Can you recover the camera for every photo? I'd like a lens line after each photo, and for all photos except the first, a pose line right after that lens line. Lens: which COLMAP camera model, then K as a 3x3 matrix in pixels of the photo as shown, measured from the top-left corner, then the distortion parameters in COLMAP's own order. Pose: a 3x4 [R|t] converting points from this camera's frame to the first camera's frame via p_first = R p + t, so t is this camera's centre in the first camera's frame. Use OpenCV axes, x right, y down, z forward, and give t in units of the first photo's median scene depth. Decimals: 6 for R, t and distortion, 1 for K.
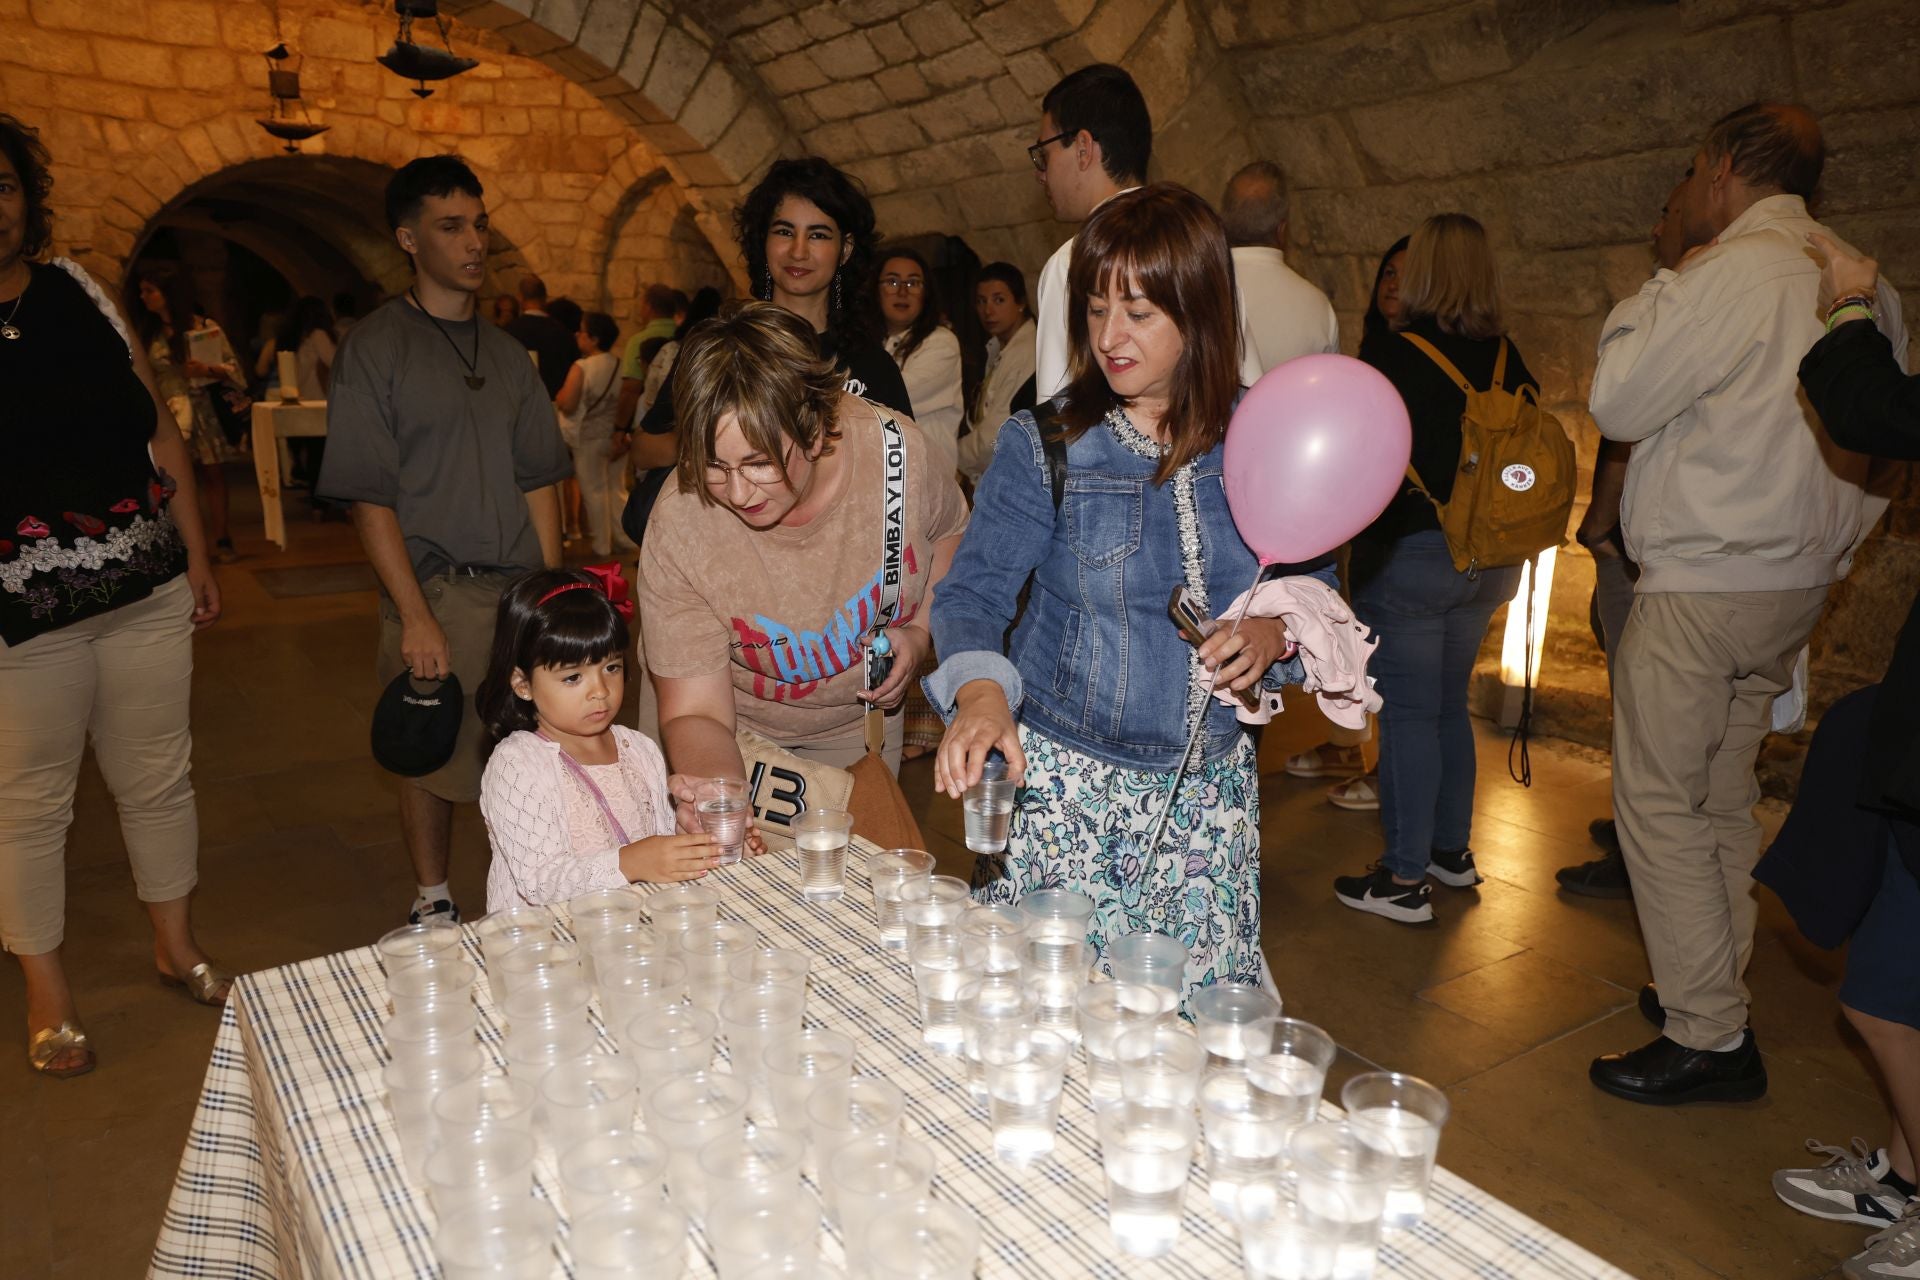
lens RADIAL K [[1359.8, 0, 960.0], [0, 1359.8, 640.0], [0, 0, 1]] dist [0.008801, 0.008494]
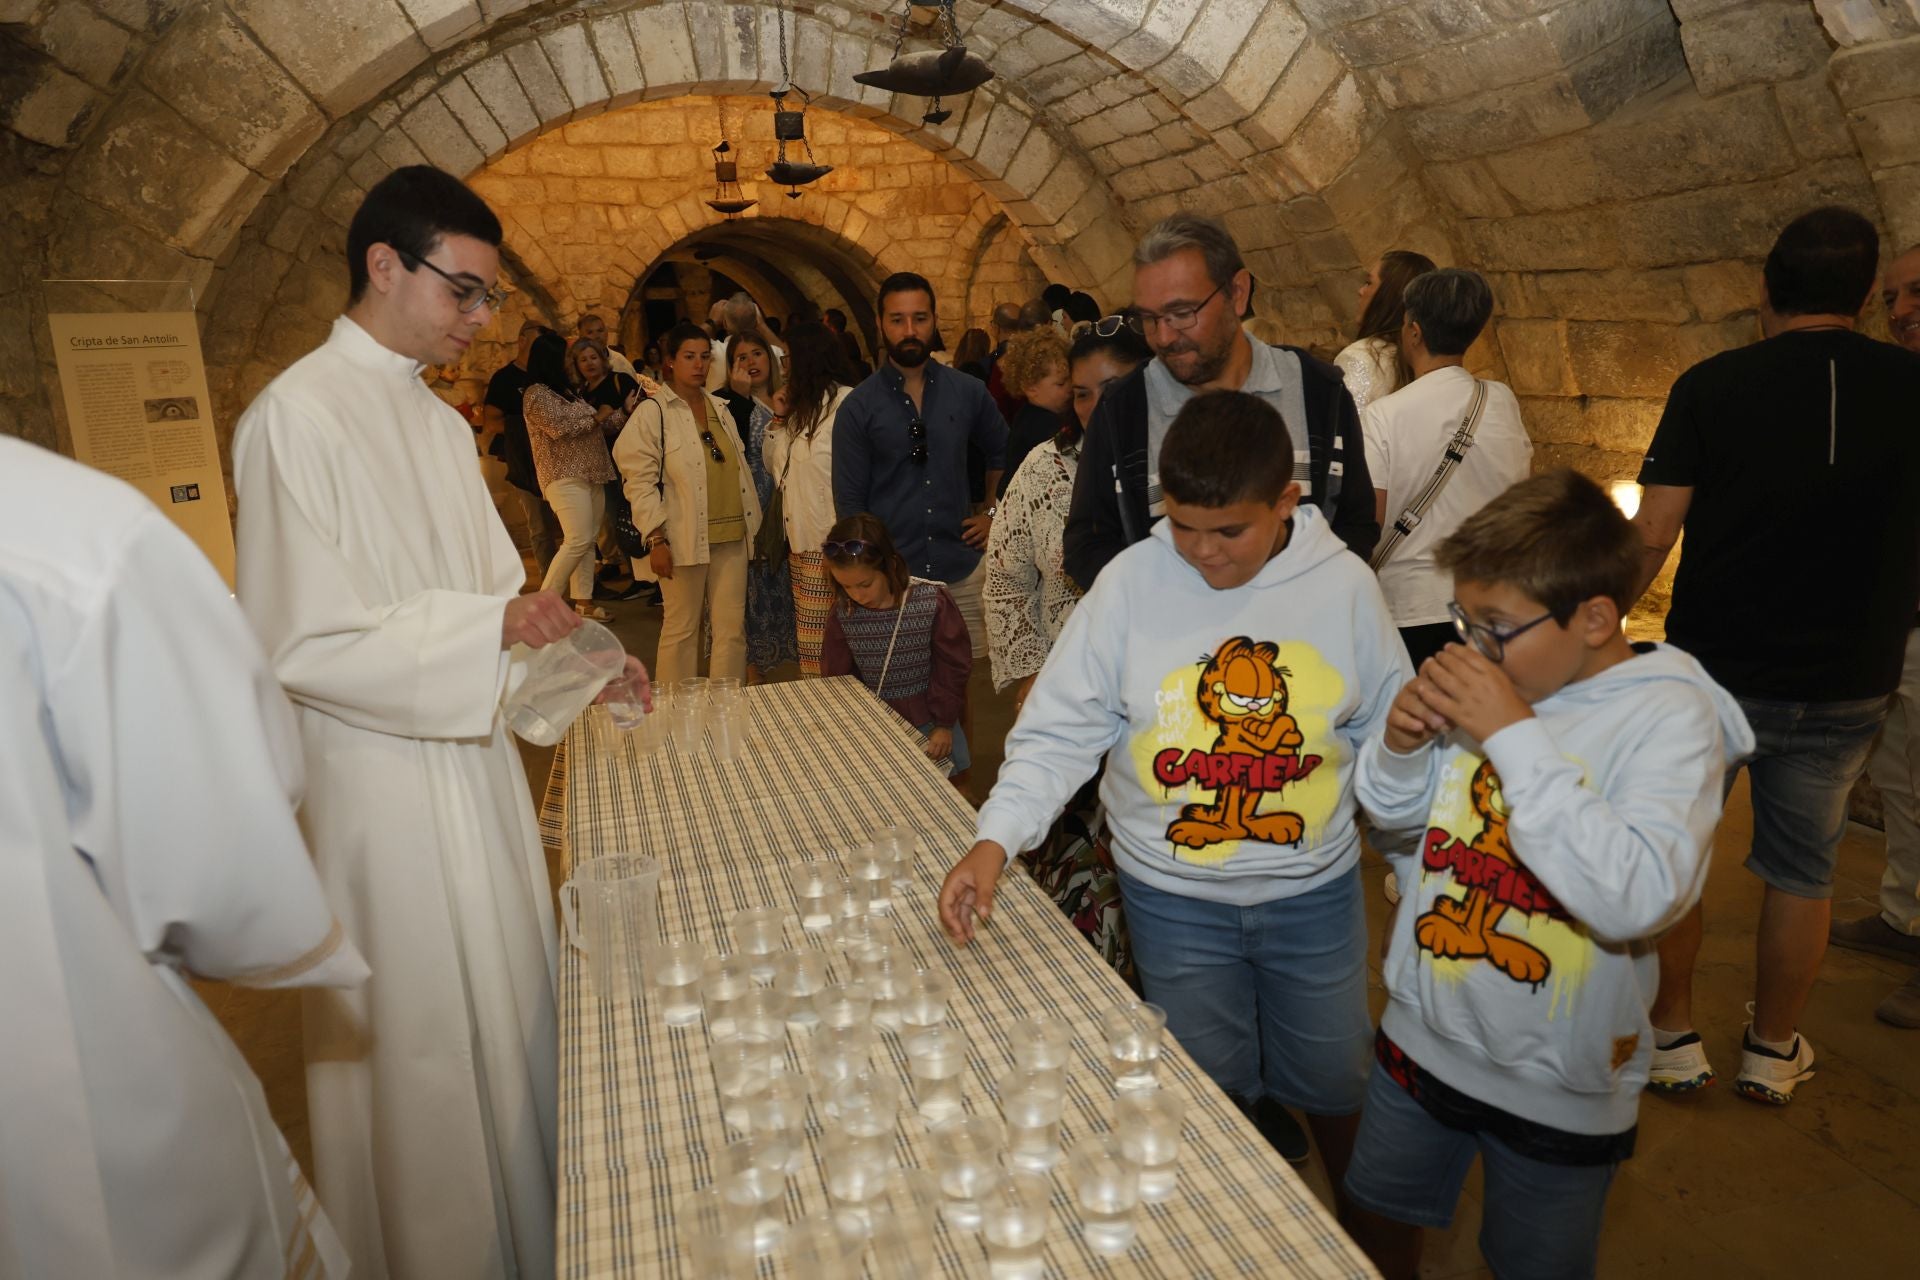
lens RADIAL K [[1359.8, 0, 960.0], [0, 1359.8, 640.0], [0, 0, 1]] dist [0.008801, 0.008494]
pose [[0.947499, 0.023805, -0.318871, 0.163837], [-0.017411, 0.999586, 0.022888, 0.009929], [0.319284, -0.016135, 0.947522, -0.195058]]
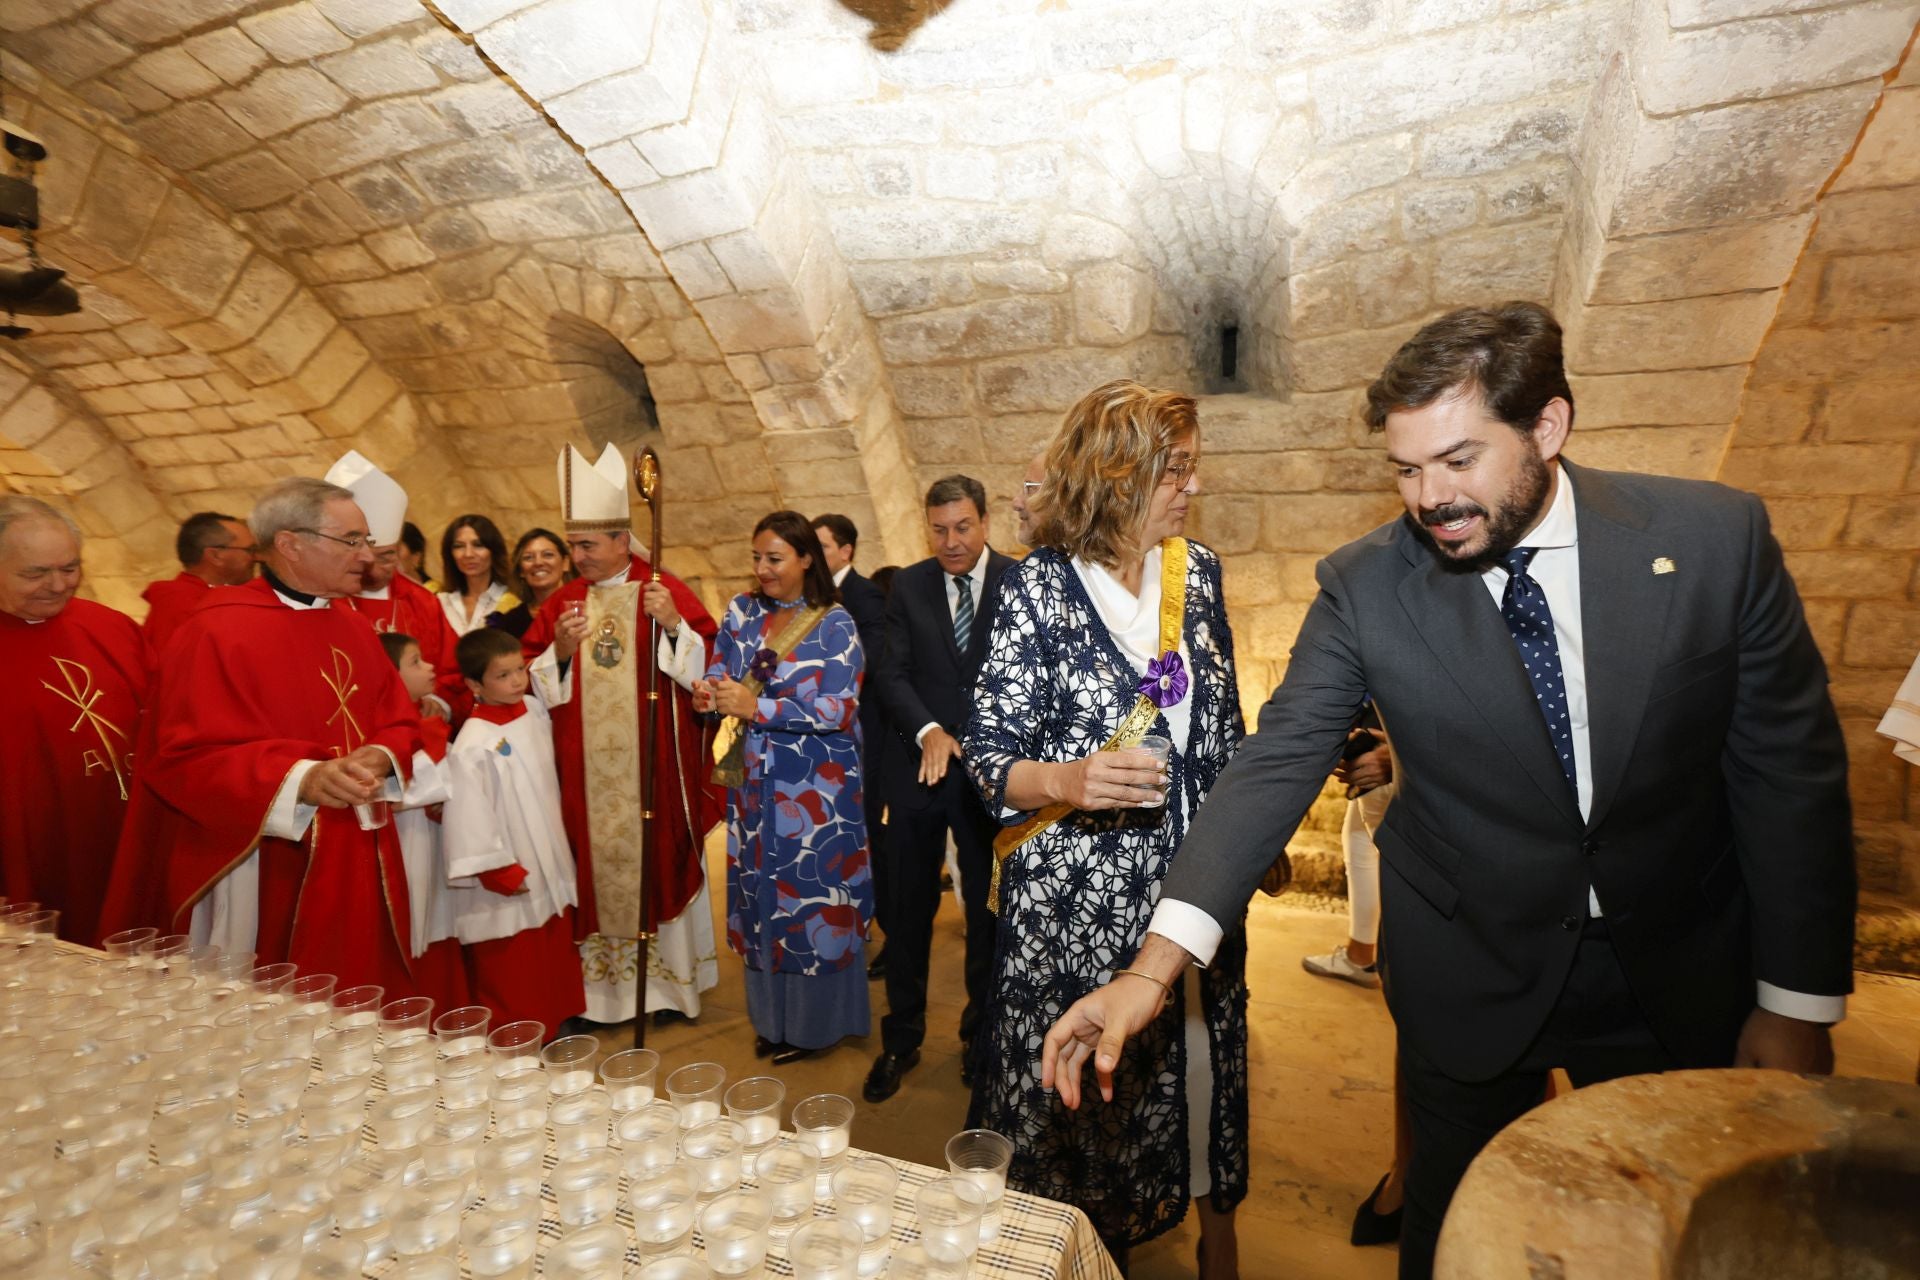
lens RADIAL K [[883.4, 0, 957.2], [0, 883.4, 639.3], [0, 0, 1]] dist [-0.005540, 0.001477]
pose [[0.829781, -0.034566, 0.557018, 0.078476], [0.118785, 0.986149, -0.115756, 0.018344], [-0.545302, 0.162218, 0.822394, -0.139509]]
